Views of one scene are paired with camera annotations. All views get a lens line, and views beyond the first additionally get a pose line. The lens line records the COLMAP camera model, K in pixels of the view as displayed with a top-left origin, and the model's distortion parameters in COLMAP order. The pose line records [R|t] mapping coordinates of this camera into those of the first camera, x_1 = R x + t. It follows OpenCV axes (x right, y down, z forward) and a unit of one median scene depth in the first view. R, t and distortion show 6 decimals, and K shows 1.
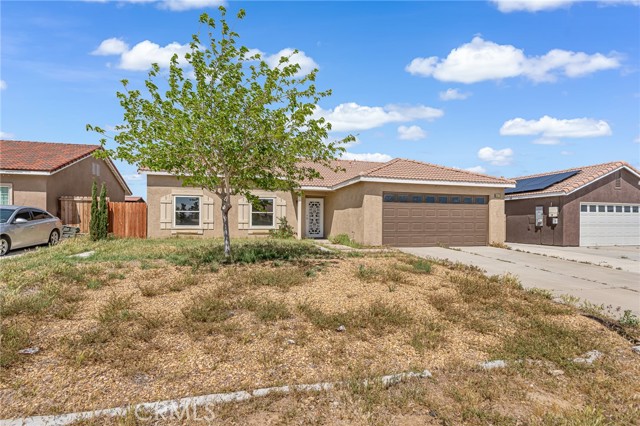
lens RADIAL K [[320.7, 0, 317.5], [0, 320.7, 225.2], [0, 0, 1]] dist [-0.000940, -0.000602]
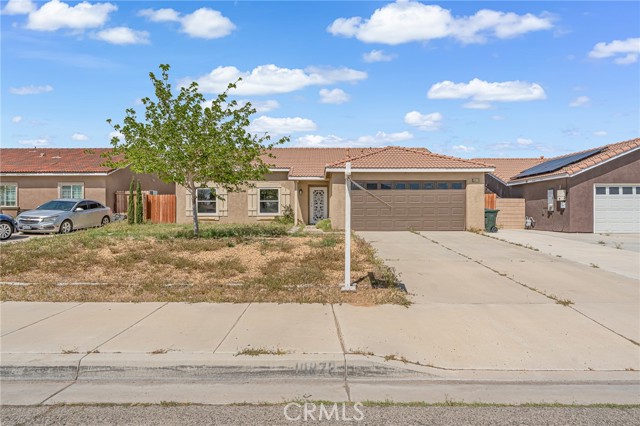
lens RADIAL K [[355.4, 0, 314.5], [0, 355.4, 214.9], [0, 0, 1]] dist [-0.002066, 0.002036]
pose [[0.966539, -0.006138, -0.256446, 0.320379], [0.006096, 0.999981, -0.000958, 0.011756], [0.256447, -0.000637, 0.966558, -0.170469]]
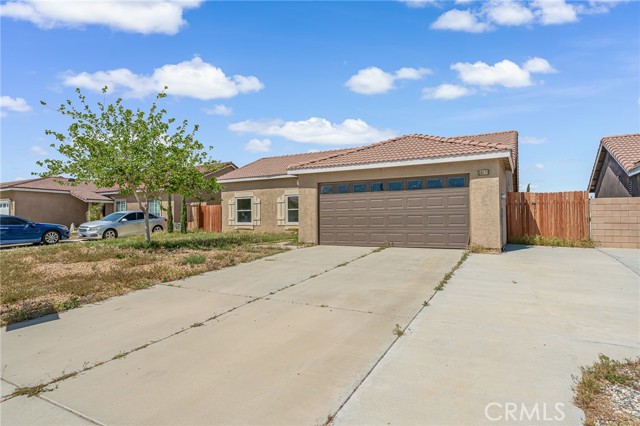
lens RADIAL K [[355.4, 0, 315.6], [0, 355.4, 214.8], [0, 0, 1]] dist [-0.002066, 0.002036]
pose [[0.723004, -0.022167, -0.690488, 0.718844], [0.007770, 0.999683, -0.023957, 0.007137], [0.690800, 0.011956, 0.722947, 0.221359]]
